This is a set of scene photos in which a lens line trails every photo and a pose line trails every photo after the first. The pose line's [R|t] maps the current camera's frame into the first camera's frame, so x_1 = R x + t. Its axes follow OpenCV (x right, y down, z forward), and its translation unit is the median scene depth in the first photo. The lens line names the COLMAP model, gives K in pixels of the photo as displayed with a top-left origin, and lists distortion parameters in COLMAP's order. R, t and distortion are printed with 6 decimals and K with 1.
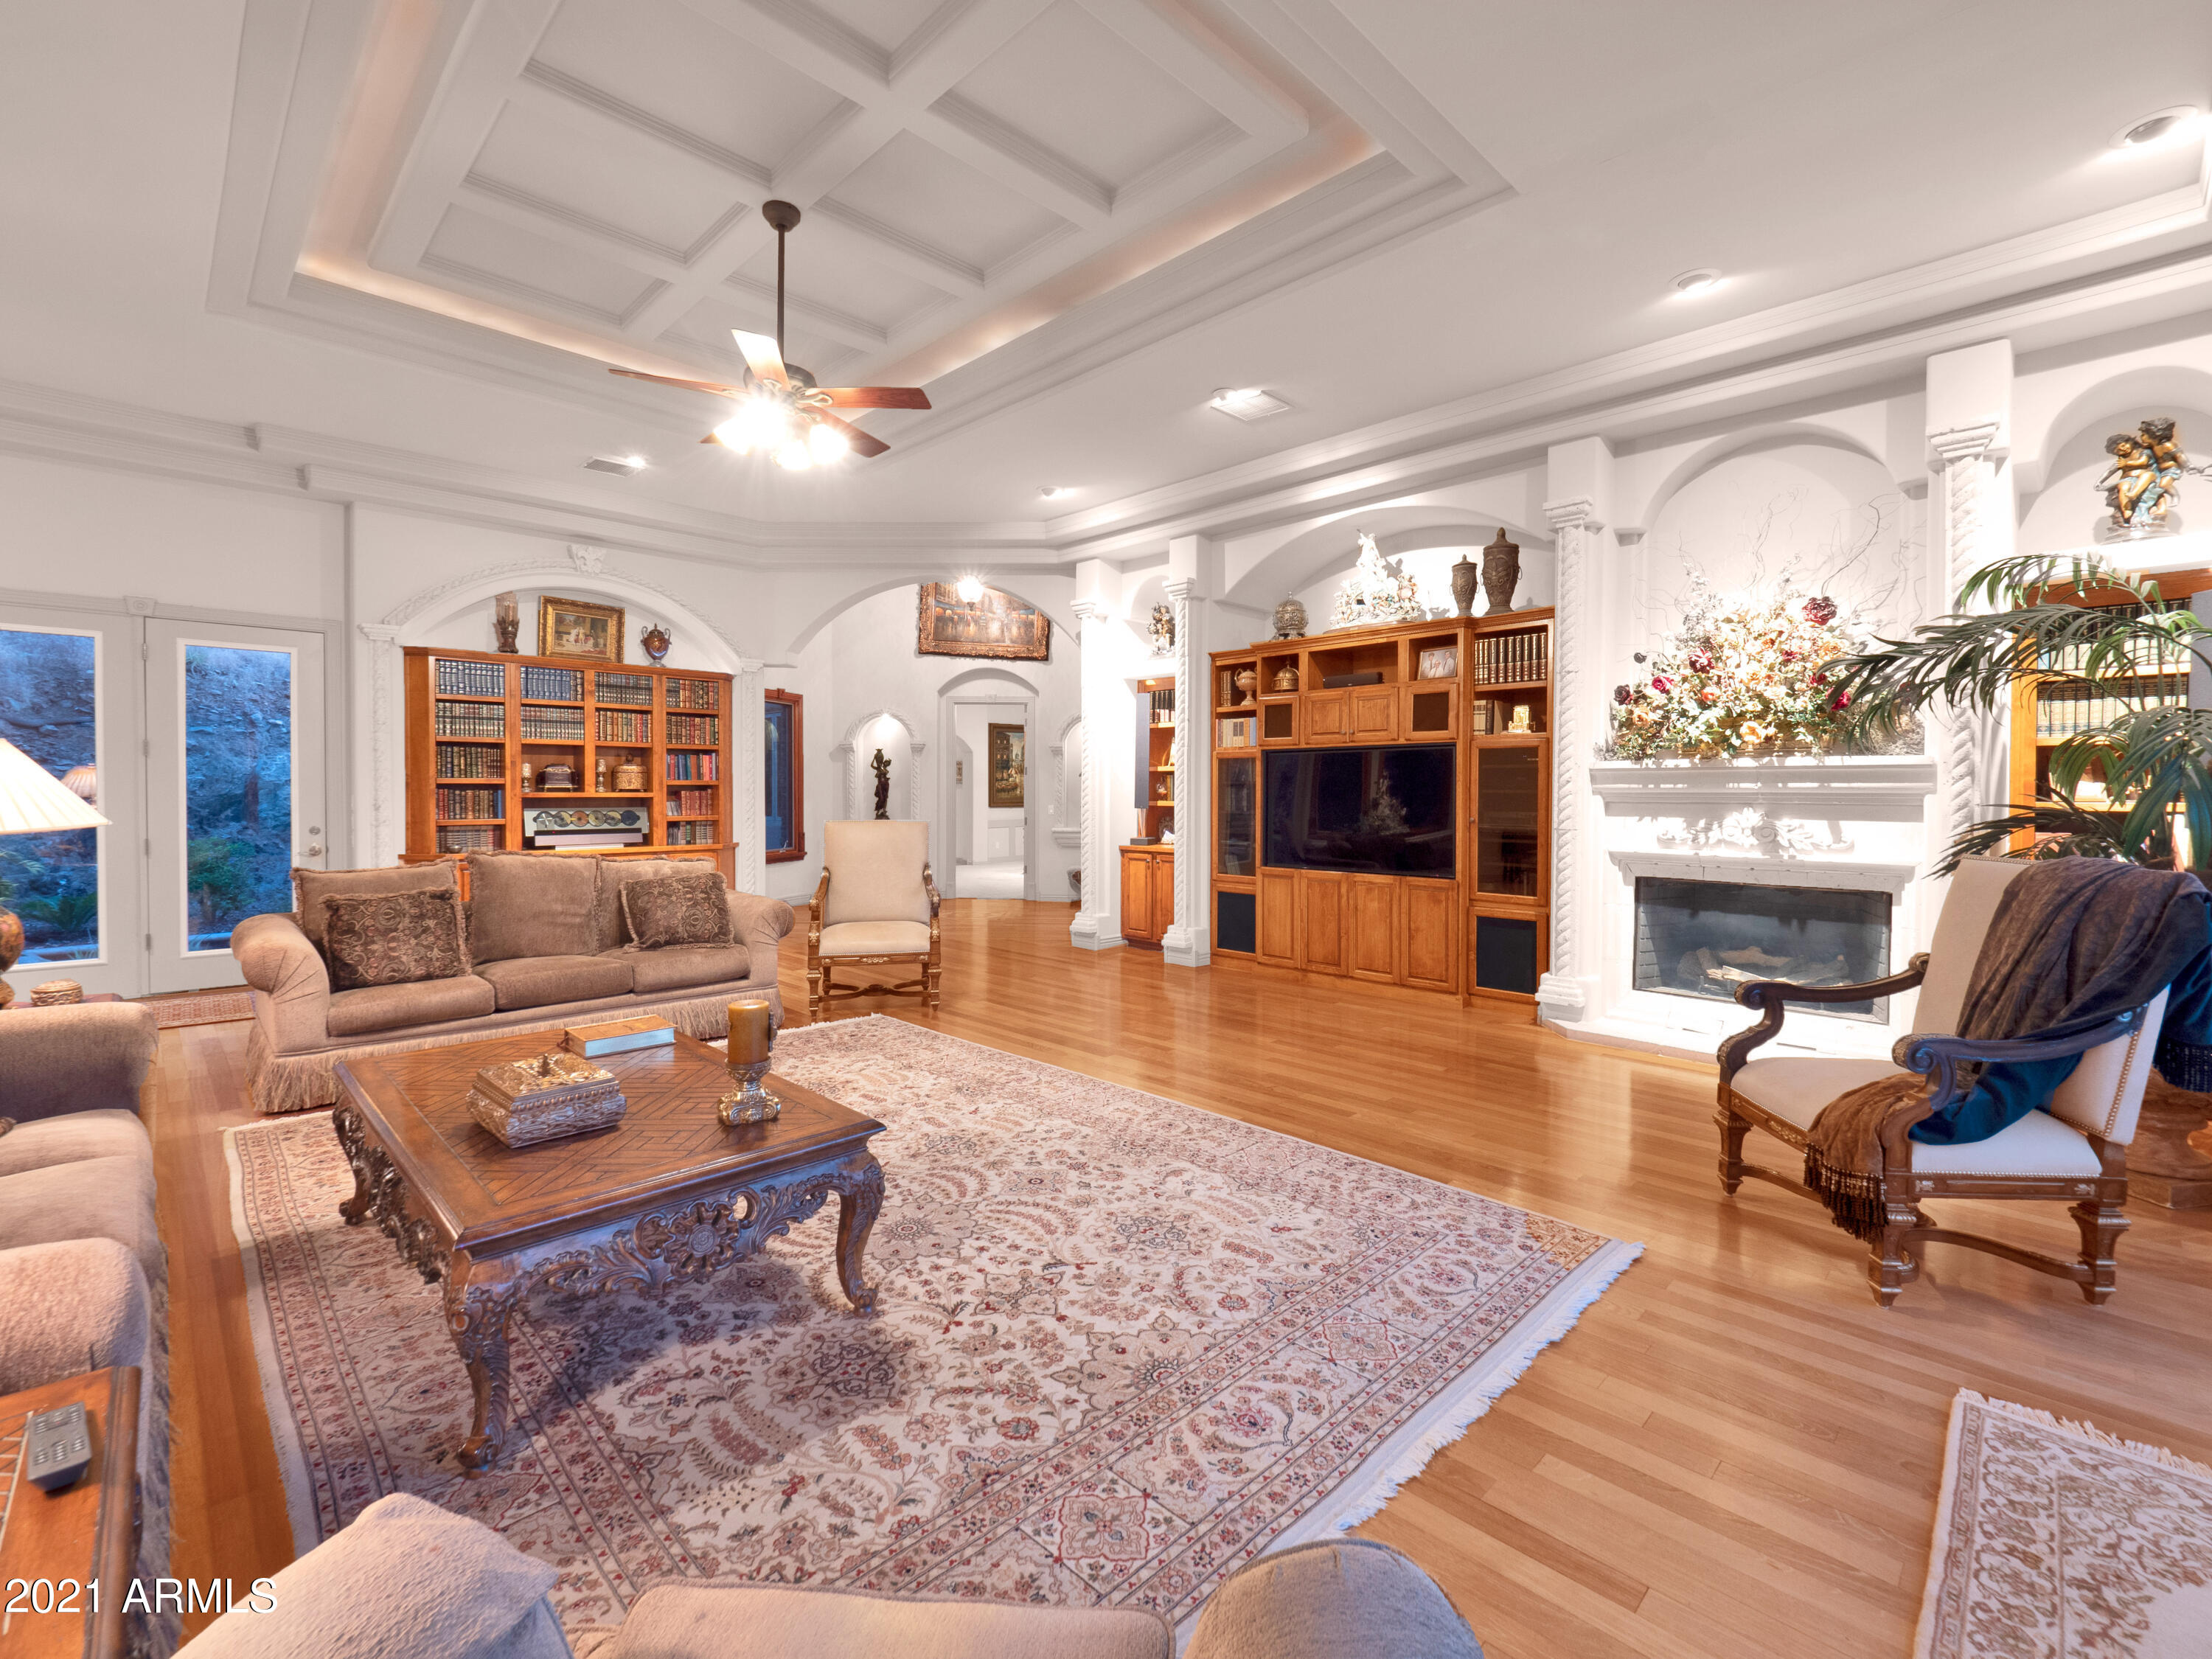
lens RADIAL K [[960.3, 0, 1105.5], [0, 960.3, 801.2], [0, 0, 1]] dist [0.011513, -0.016507]
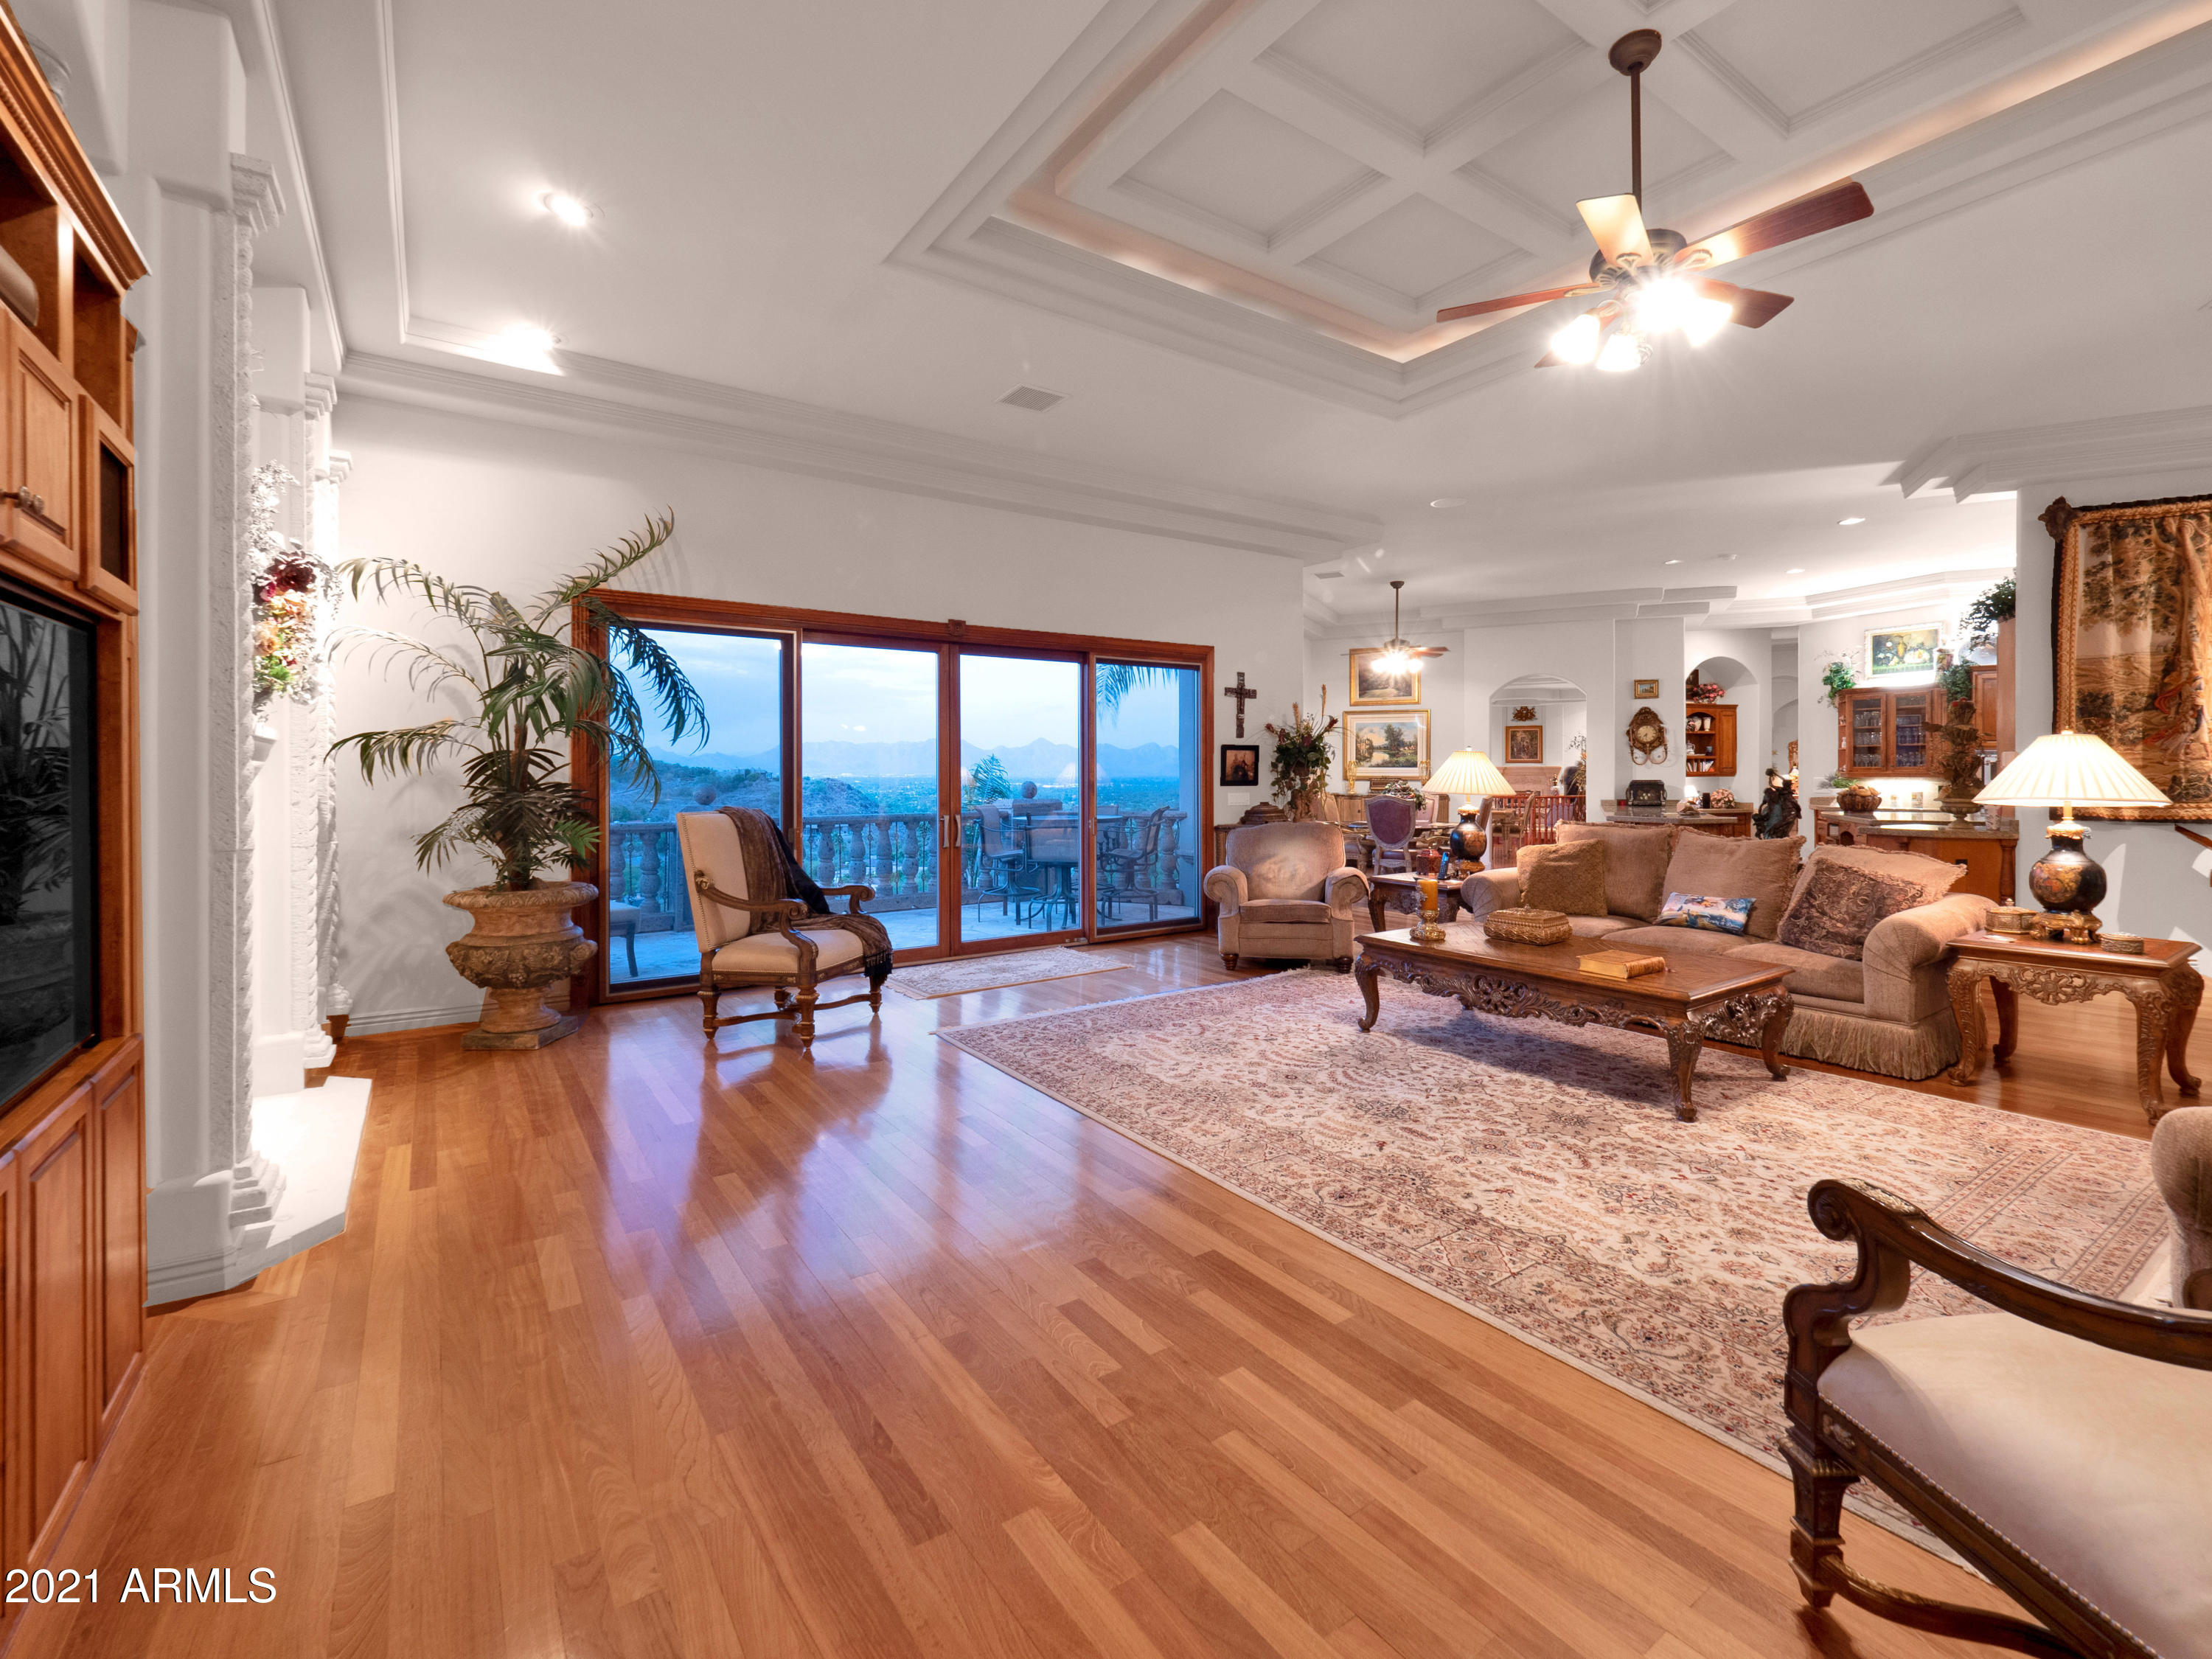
lens RADIAL K [[960.3, 0, 1105.5], [0, 960.3, 801.2], [0, 0, 1]] dist [0.011513, -0.016507]
pose [[-0.983983, -0.008869, 0.178043, -0.034571], [-0.002651, 0.999379, 0.035131, -0.011094], [-0.178244, 0.034096, -0.983395, 1.481187]]
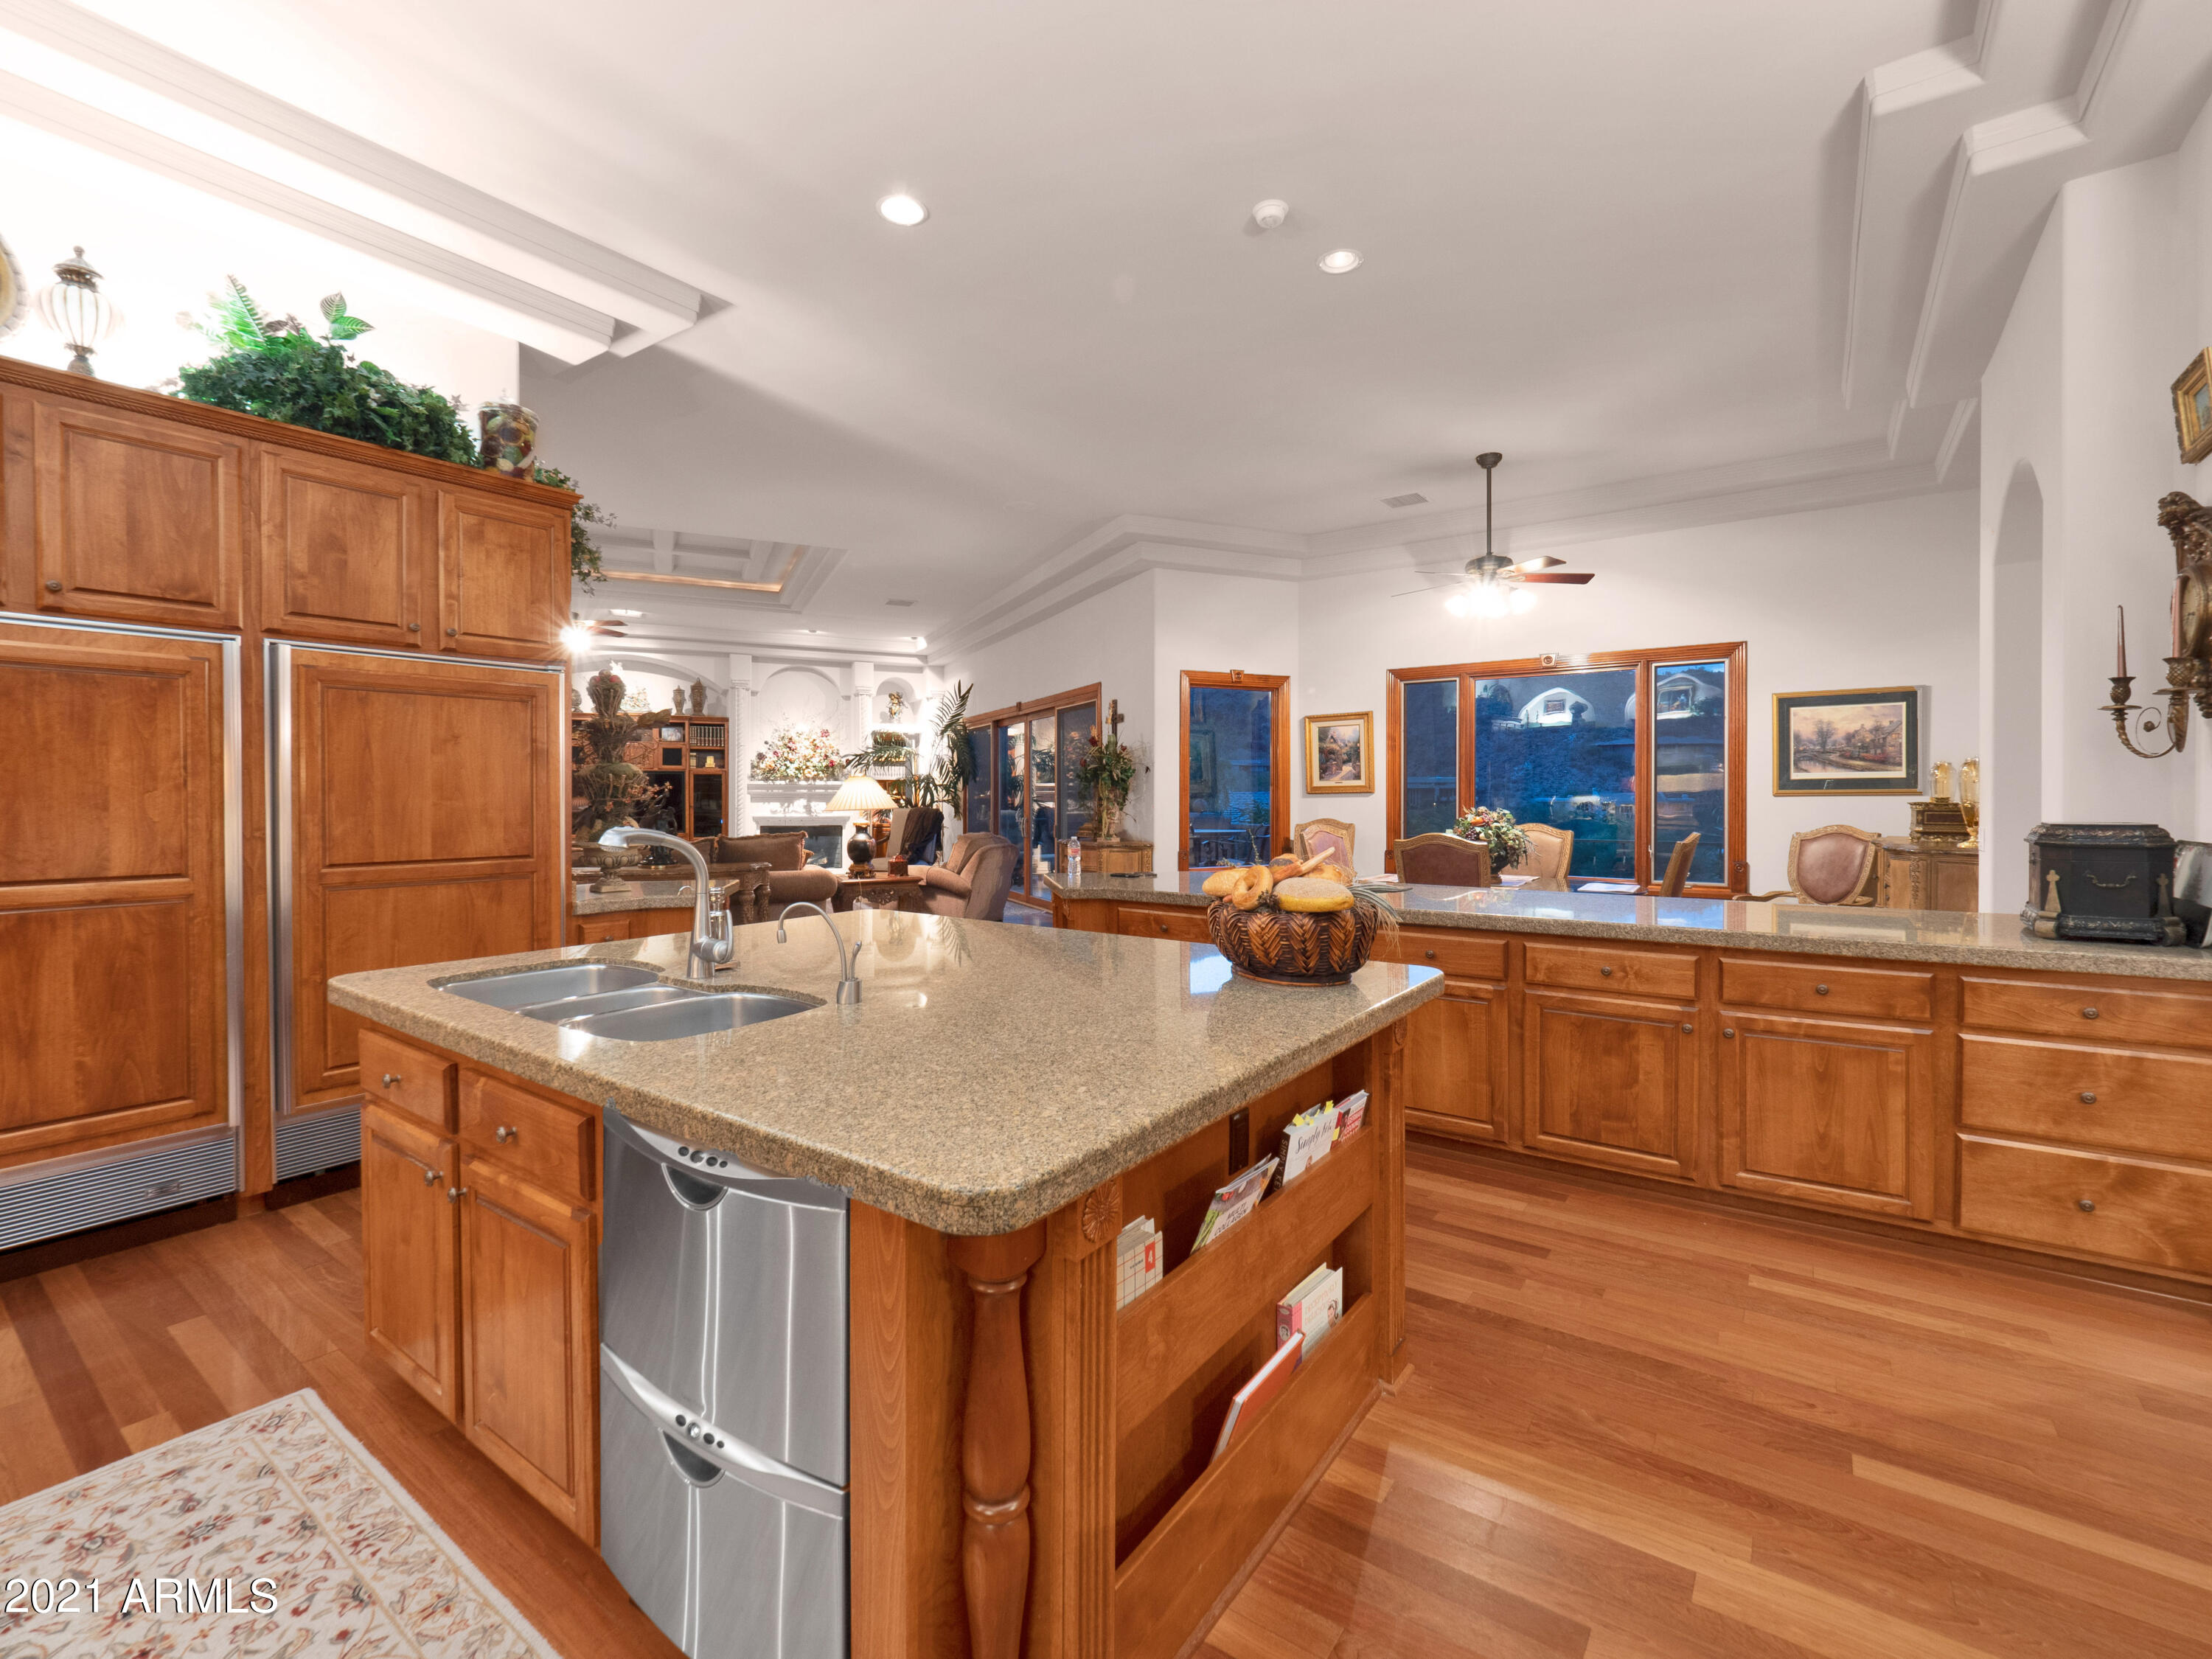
lens RADIAL K [[960.3, 0, 1105.5], [0, 960.3, 801.2], [0, 0, 1]] dist [0.011513, -0.016507]
pose [[0.332344, -0.013791, 0.943058, -1.612249], [0.010321, 0.999886, 0.010985, -0.007316], [-0.943102, 0.006082, 0.332448, -0.750049]]
